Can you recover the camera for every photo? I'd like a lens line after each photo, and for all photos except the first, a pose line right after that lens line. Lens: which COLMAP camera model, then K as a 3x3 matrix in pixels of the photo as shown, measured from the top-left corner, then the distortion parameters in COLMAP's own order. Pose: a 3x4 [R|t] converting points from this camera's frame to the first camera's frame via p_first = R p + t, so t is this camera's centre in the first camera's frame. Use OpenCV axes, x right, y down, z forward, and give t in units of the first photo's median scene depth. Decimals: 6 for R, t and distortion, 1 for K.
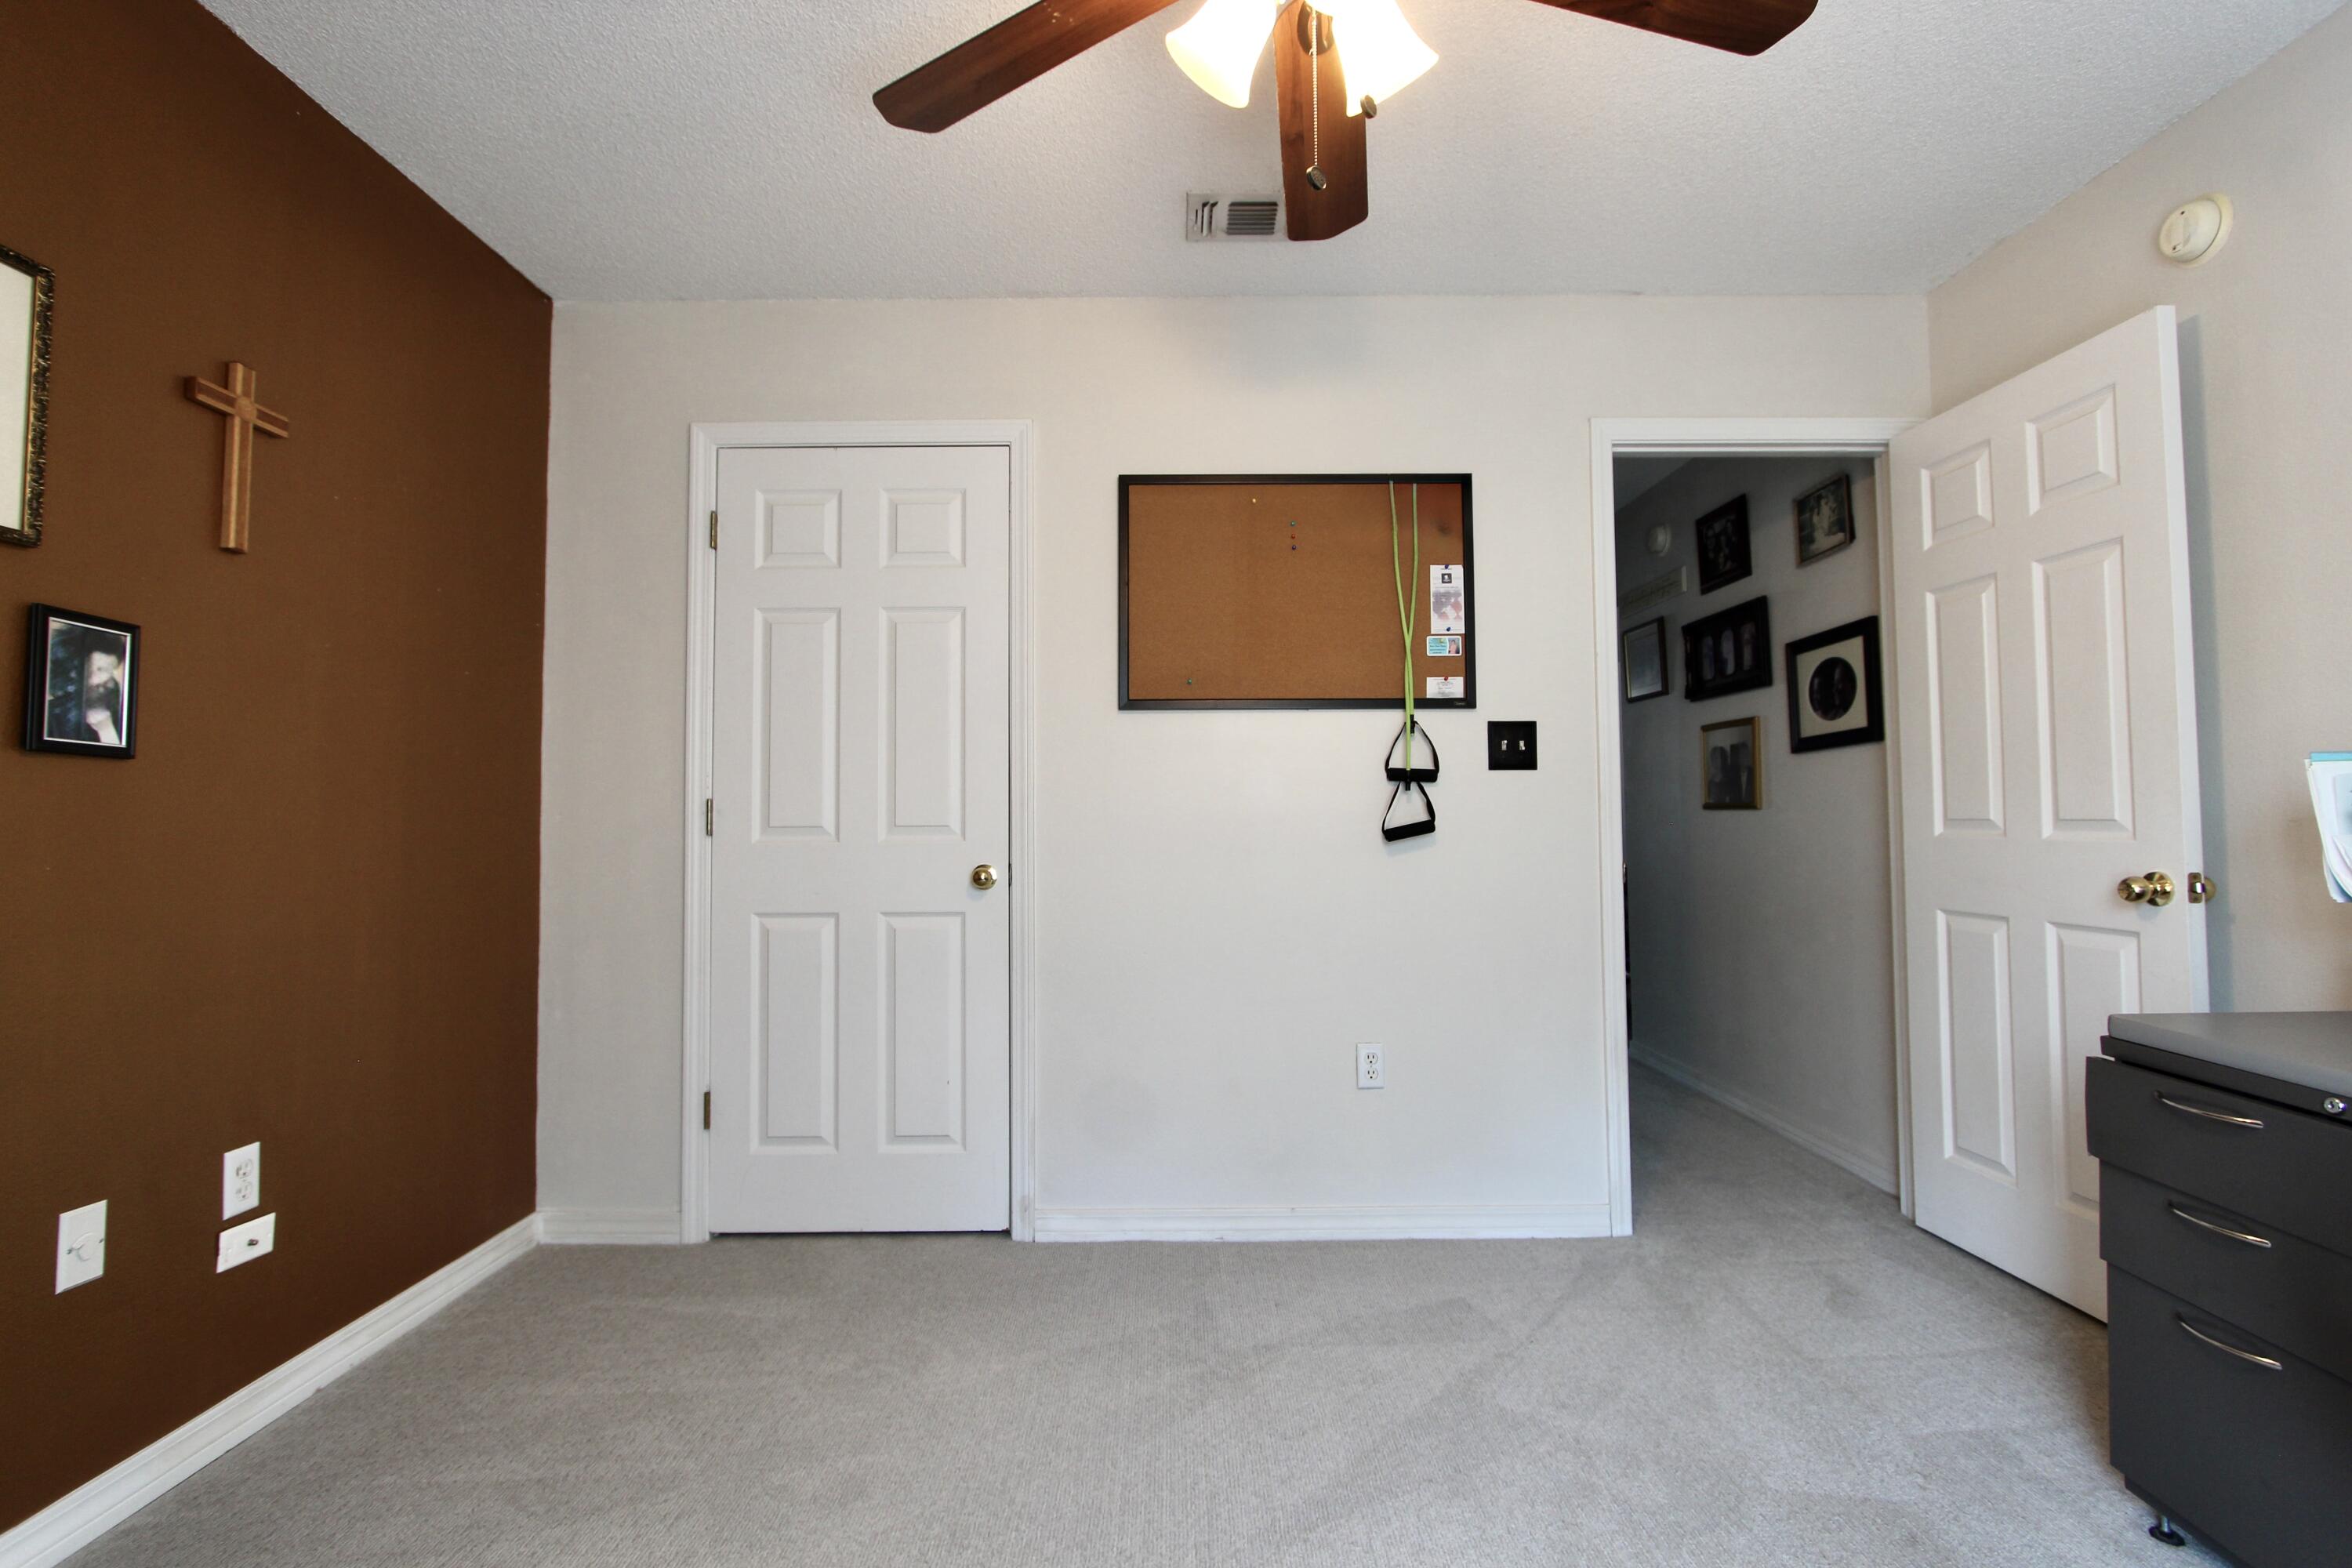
lens RADIAL K [[1080.5, 0, 1171.2], [0, 1080.5, 779.3], [0, 0, 1]] dist [-0.020482, 0.003154]
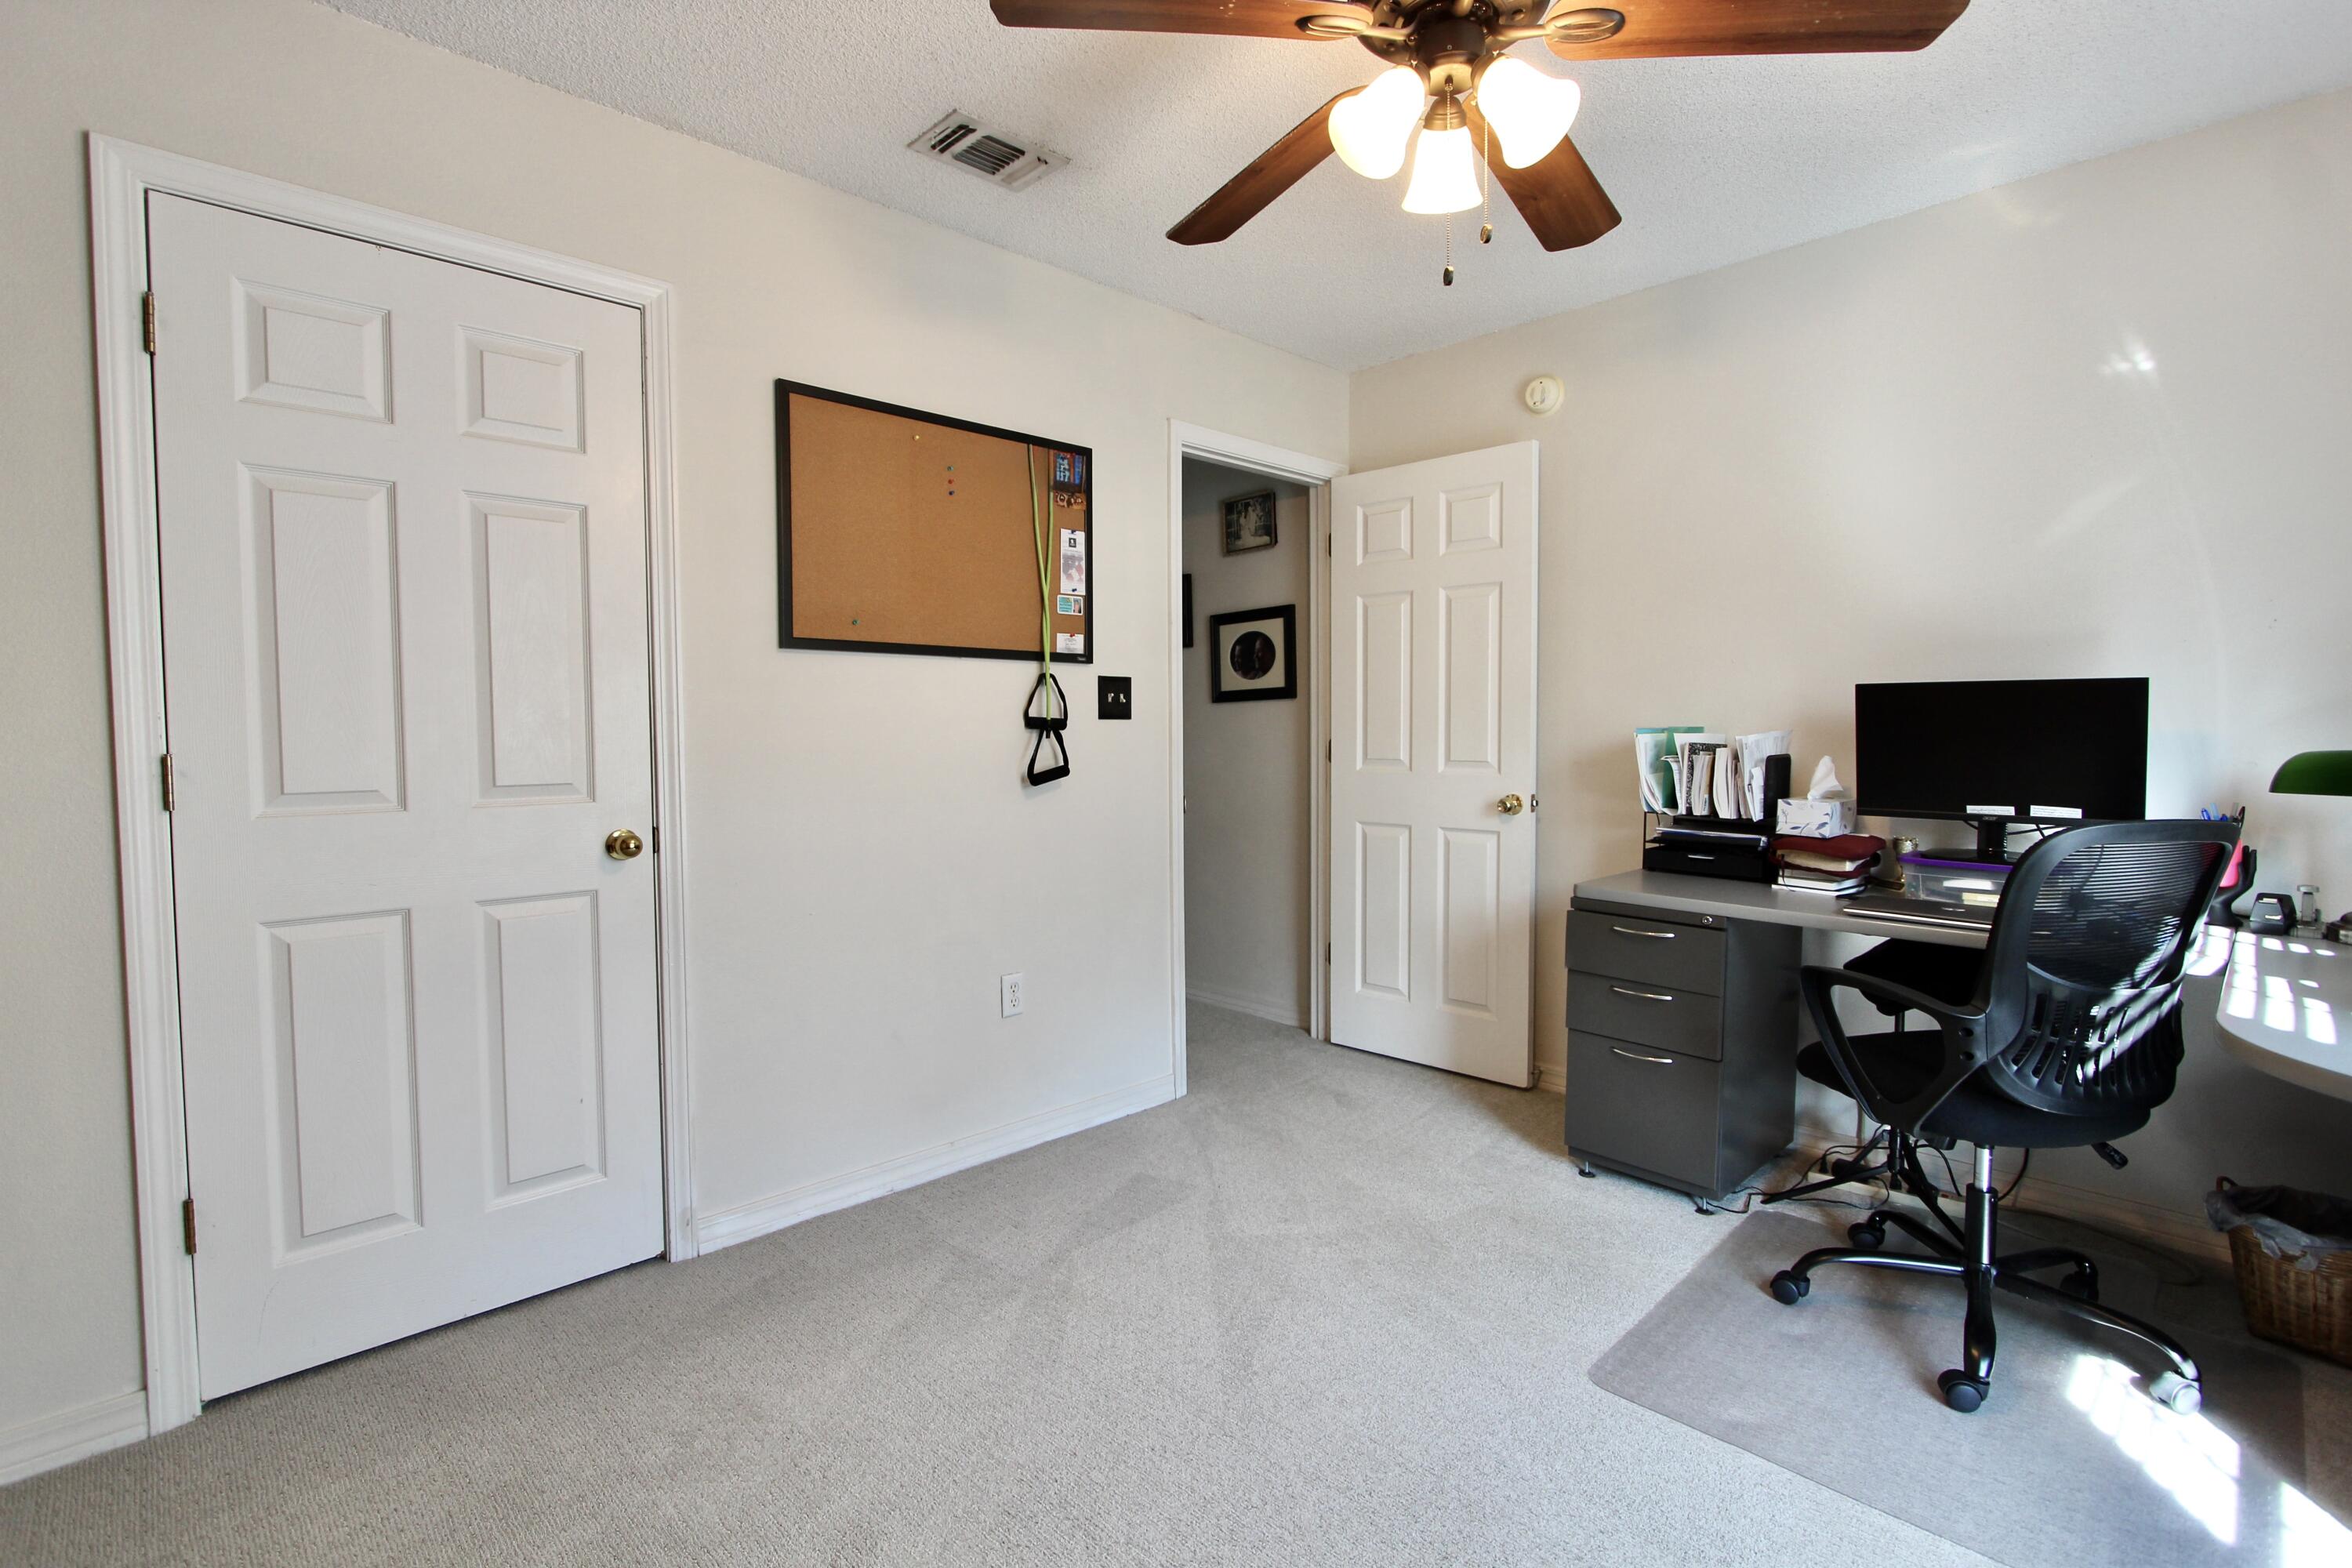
lens RADIAL K [[1080.5, 0, 1182.8], [0, 1080.5, 779.1], [0, 0, 1]] dist [-0.020482, 0.003154]
pose [[0.720382, -0.028508, 0.692992, -0.432097], [-0.025760, 0.997366, 0.067808, -0.025357], [-0.693099, -0.066699, 0.717750, 0.127103]]
